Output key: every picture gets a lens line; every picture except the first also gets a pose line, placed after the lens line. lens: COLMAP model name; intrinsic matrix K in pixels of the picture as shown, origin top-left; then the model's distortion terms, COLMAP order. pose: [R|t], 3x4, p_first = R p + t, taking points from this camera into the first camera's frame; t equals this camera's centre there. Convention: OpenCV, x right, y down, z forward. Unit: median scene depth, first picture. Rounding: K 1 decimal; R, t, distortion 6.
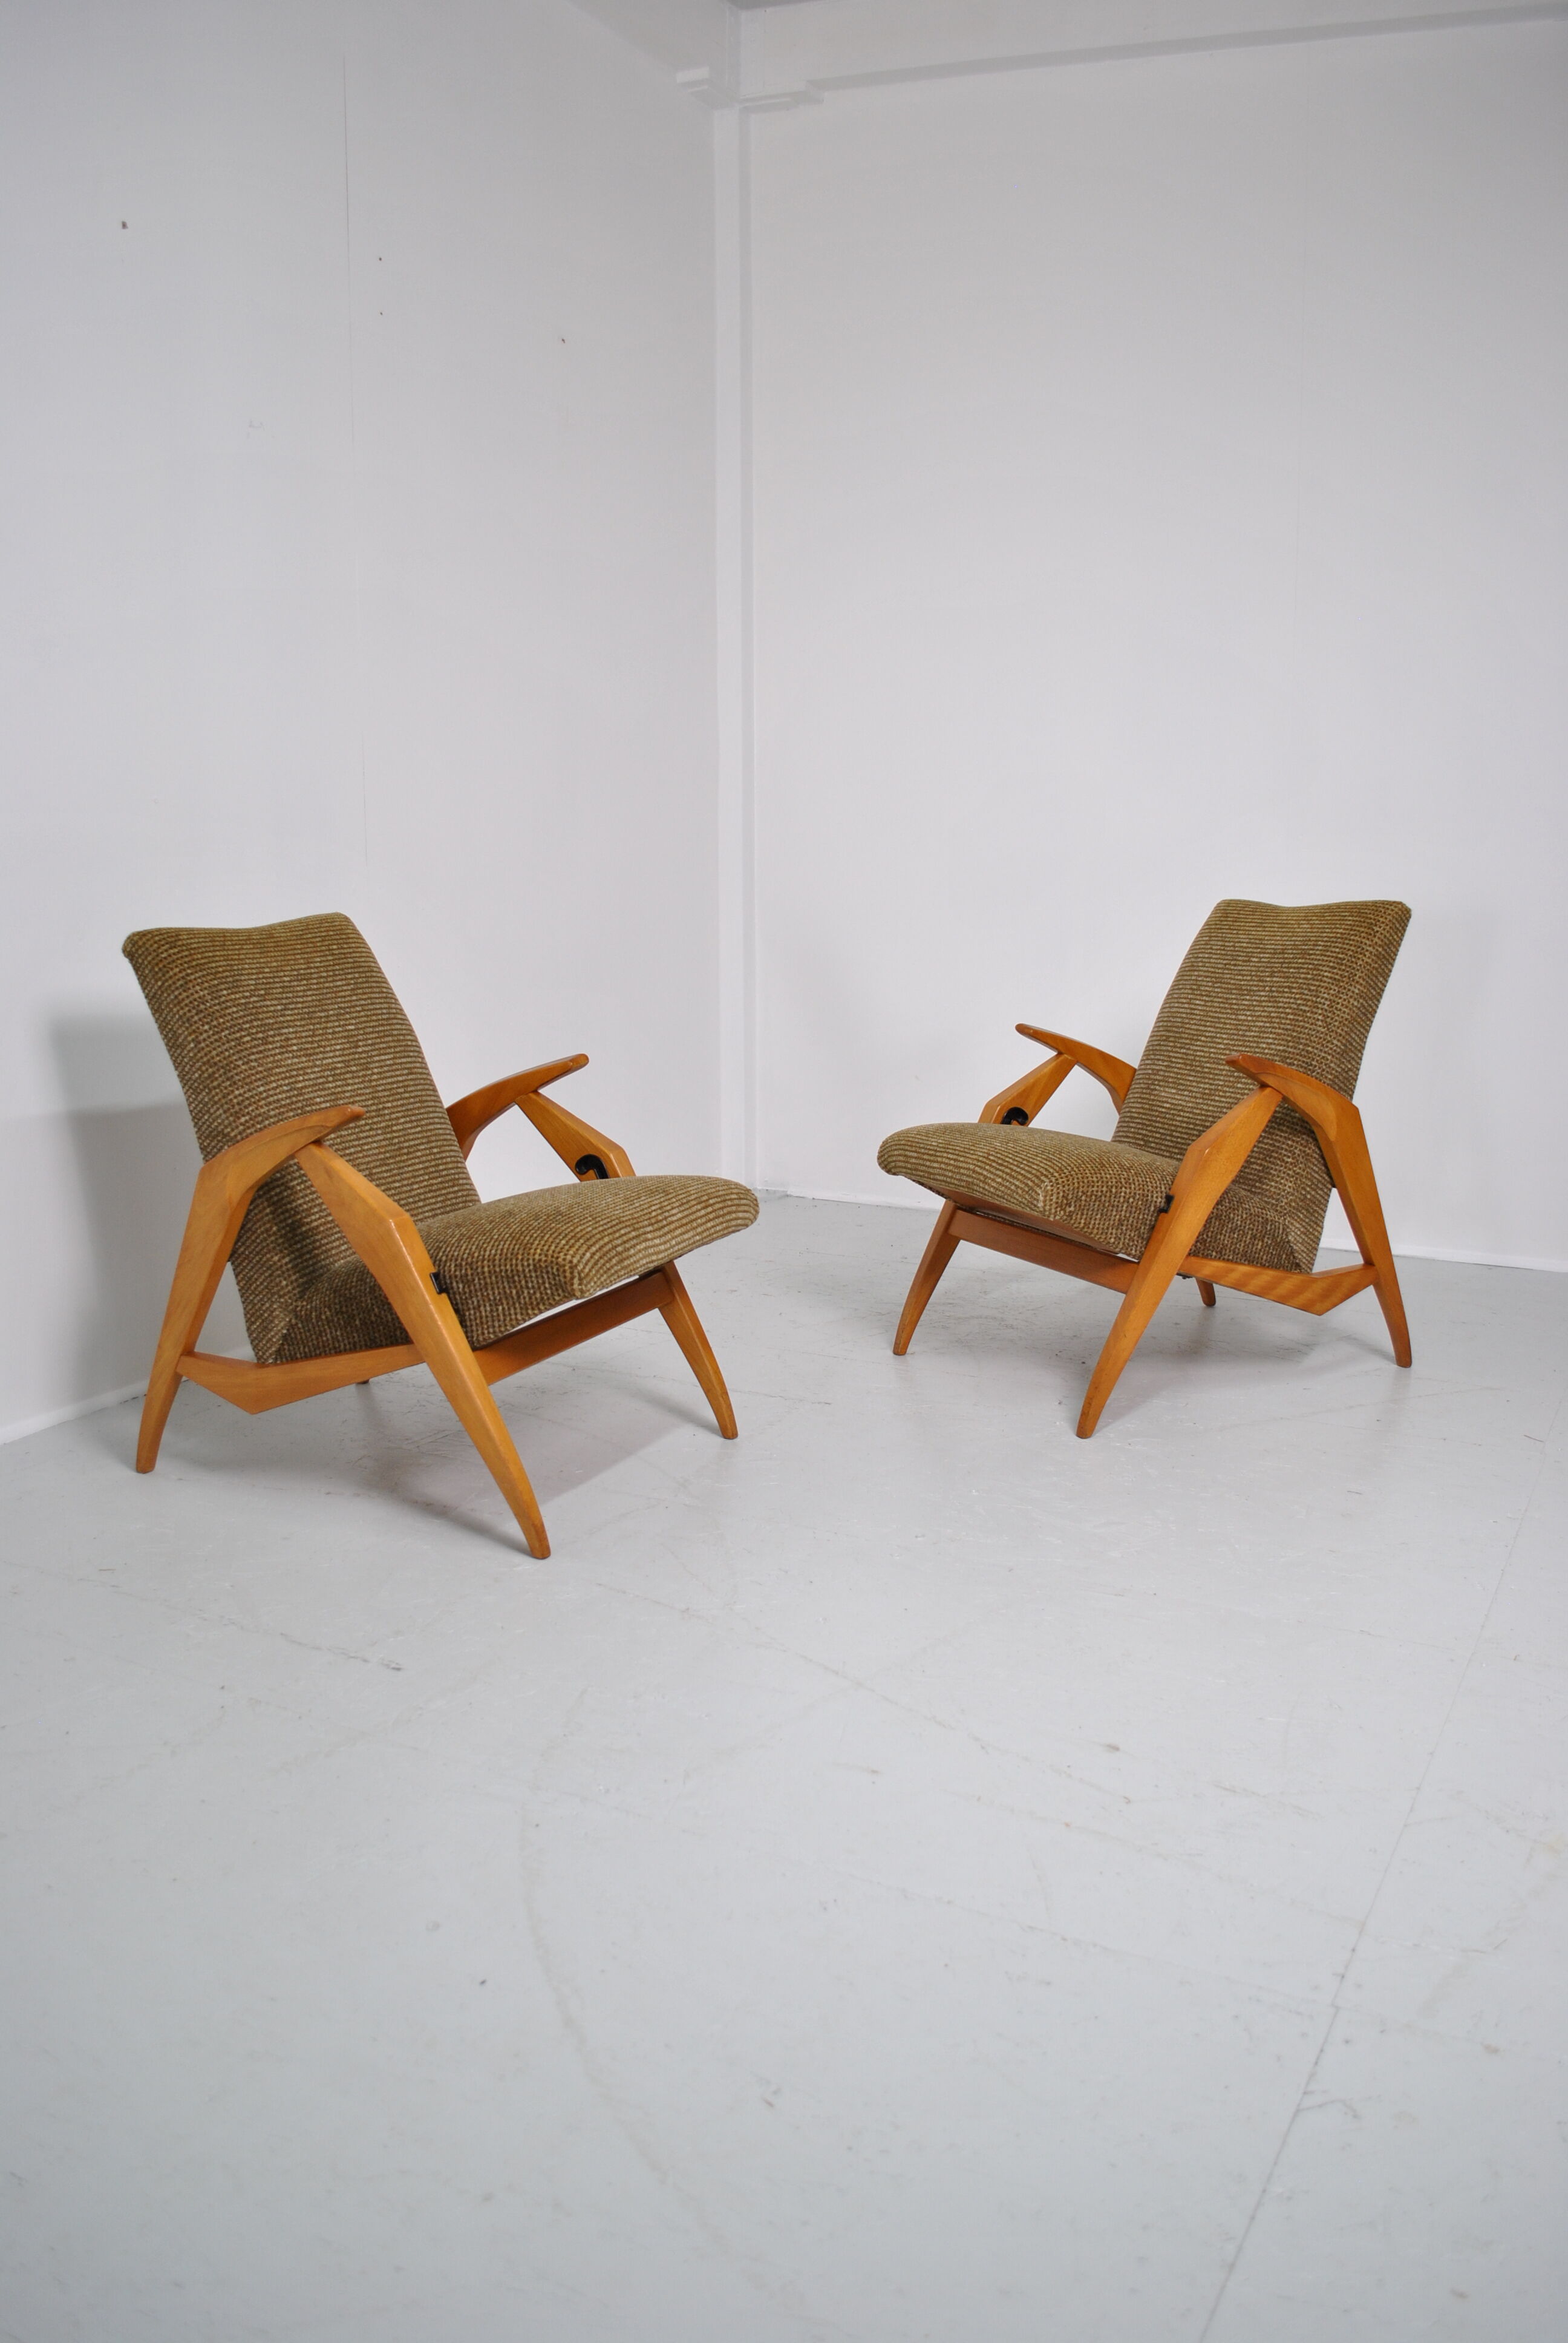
lens RADIAL K [[1940.1, 0, 773.6], [0, 1940.1, 1167.9], [0, 0, 1]] dist [-0.079293, -0.018871]
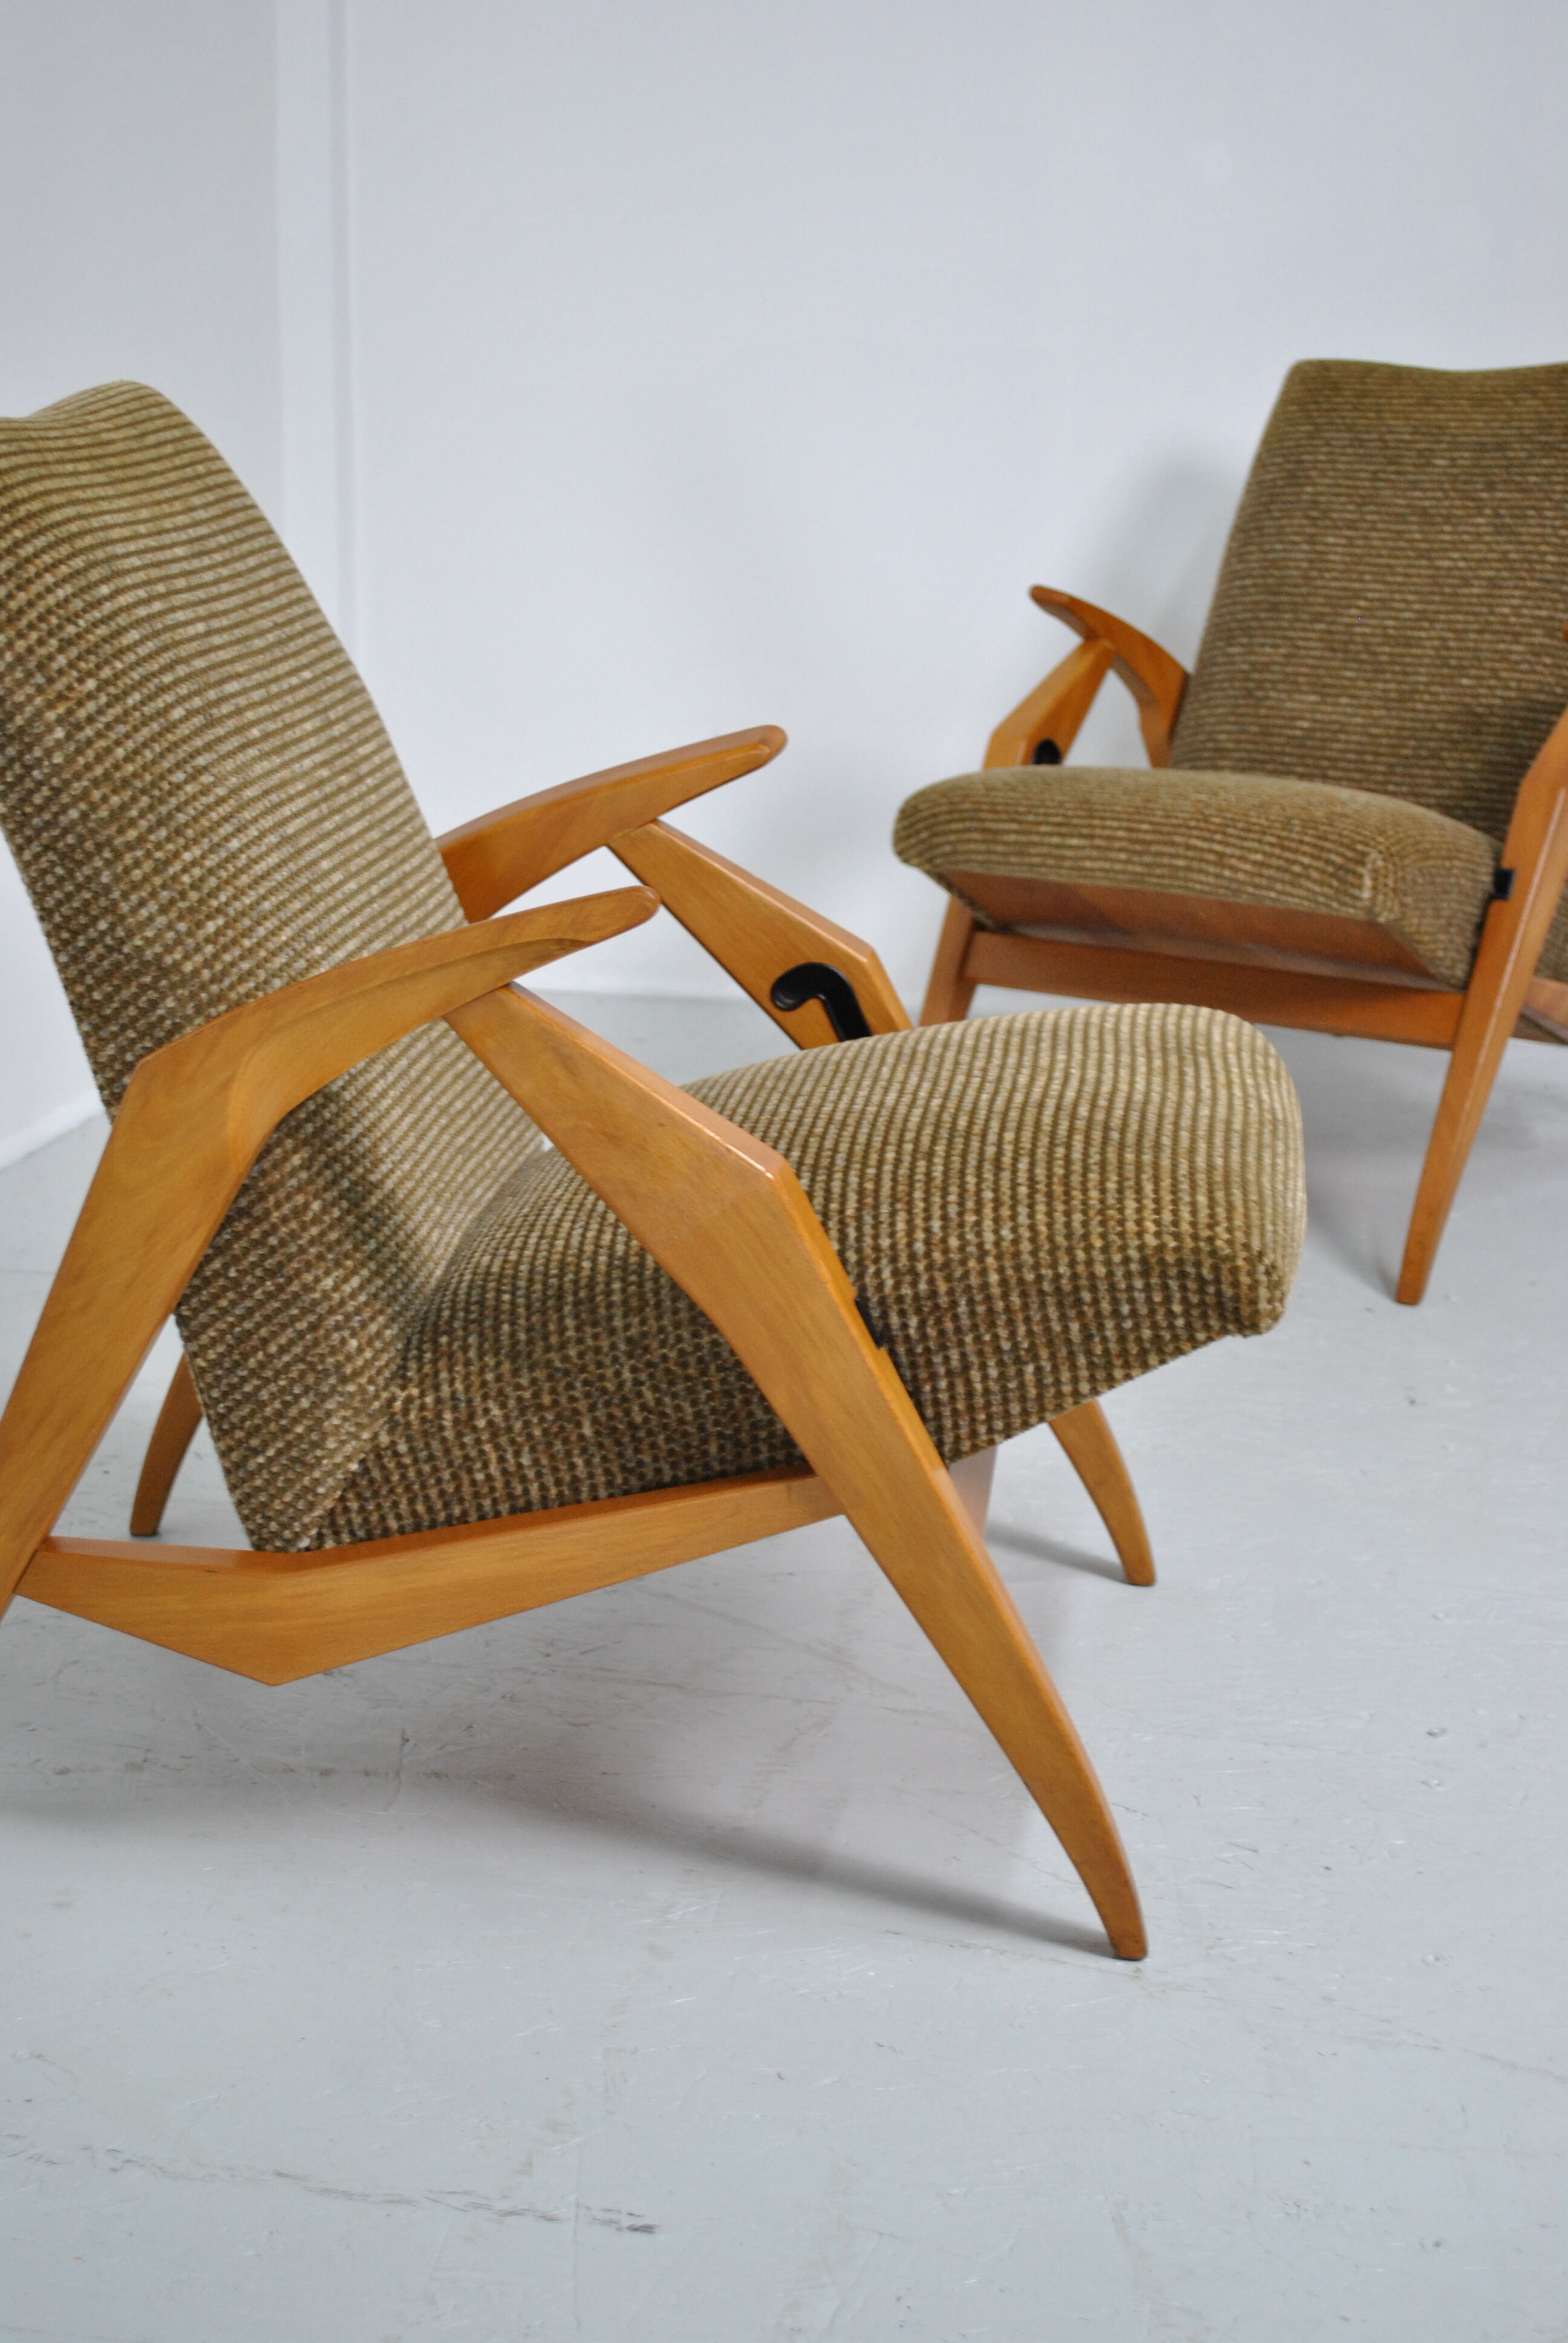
lens RADIAL K [[3386.1, 0, 770.5], [0, 3386.1, 1171.9], [0, 0, 1]] dist [-0.017925, 0.000000]
pose [[0.941569, -0.070348, 0.329392, -0.408228], [0.041899, 0.994813, 0.092694, -0.035501], [-0.334204, -0.073477, 0.939632, 0.343356]]
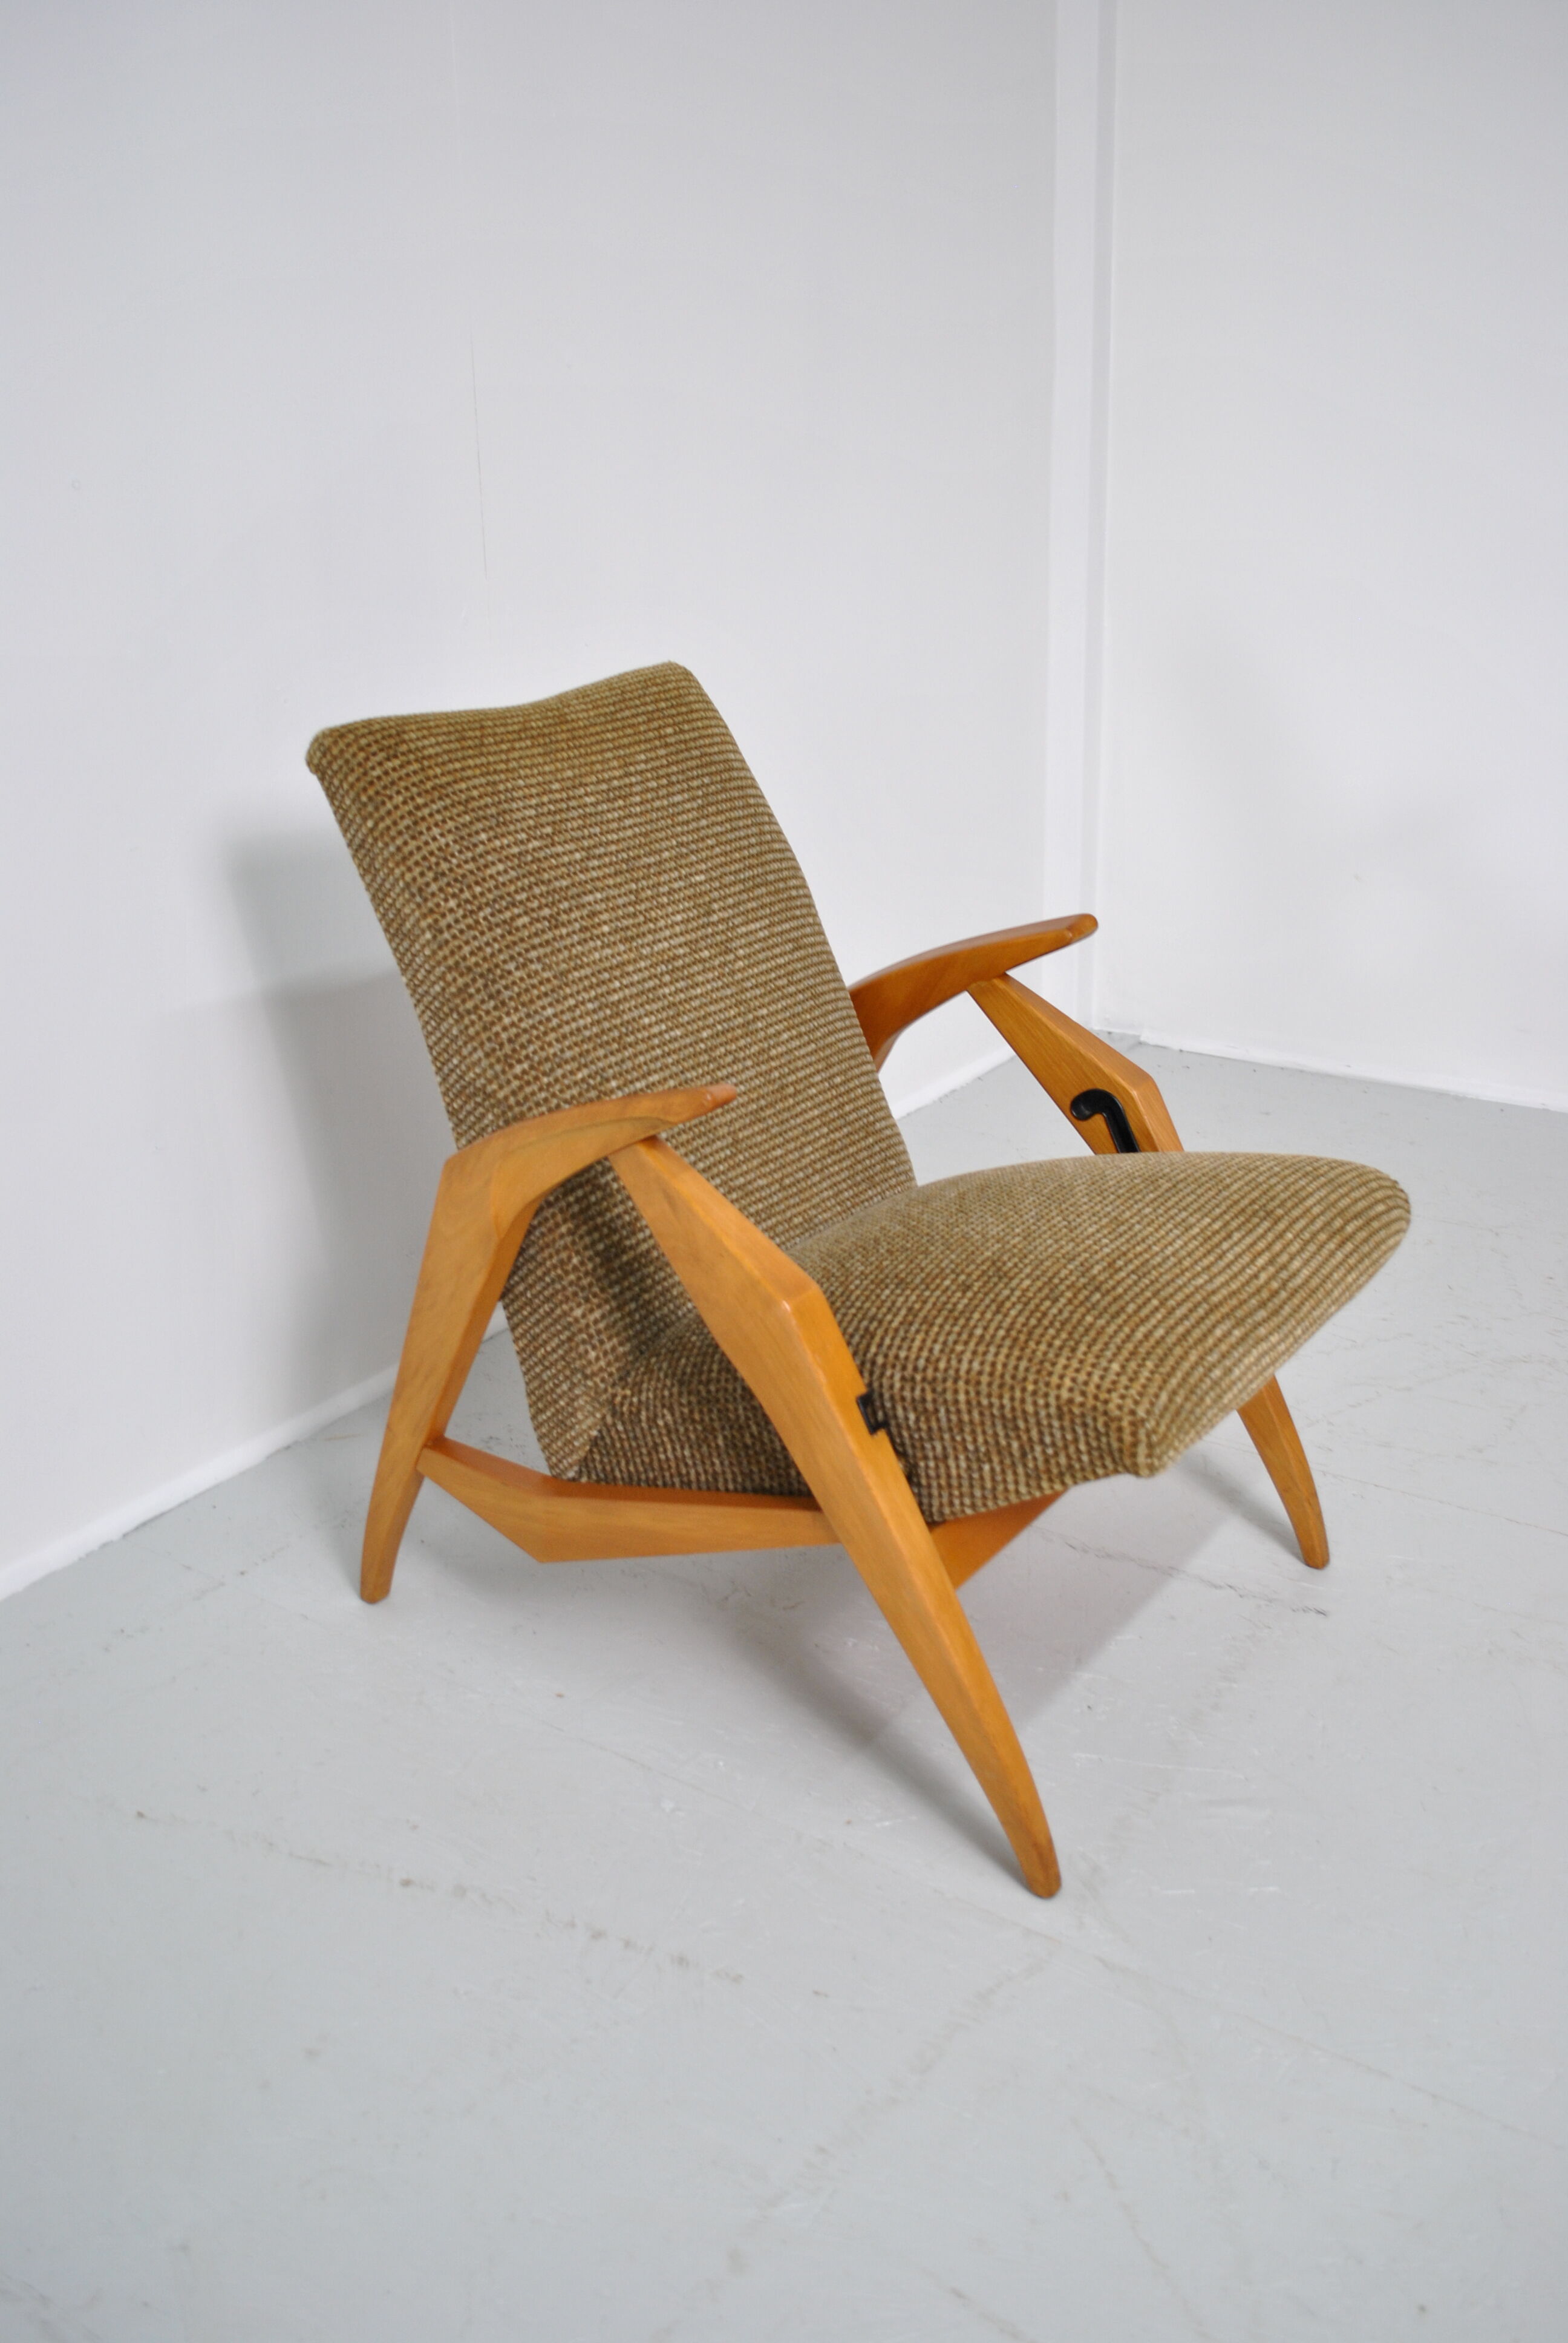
lens RADIAL K [[2010.9, 0, 773.7], [0, 2010.9, 1164.3], [0, 0, 1]] dist [-0.064923, -0.003559]
pose [[0.987610, 0.031217, -0.153792, -0.112613], [-0.004444, 0.985185, 0.171438, -0.102657], [0.156865, -0.168630, 0.973117, 0.445710]]
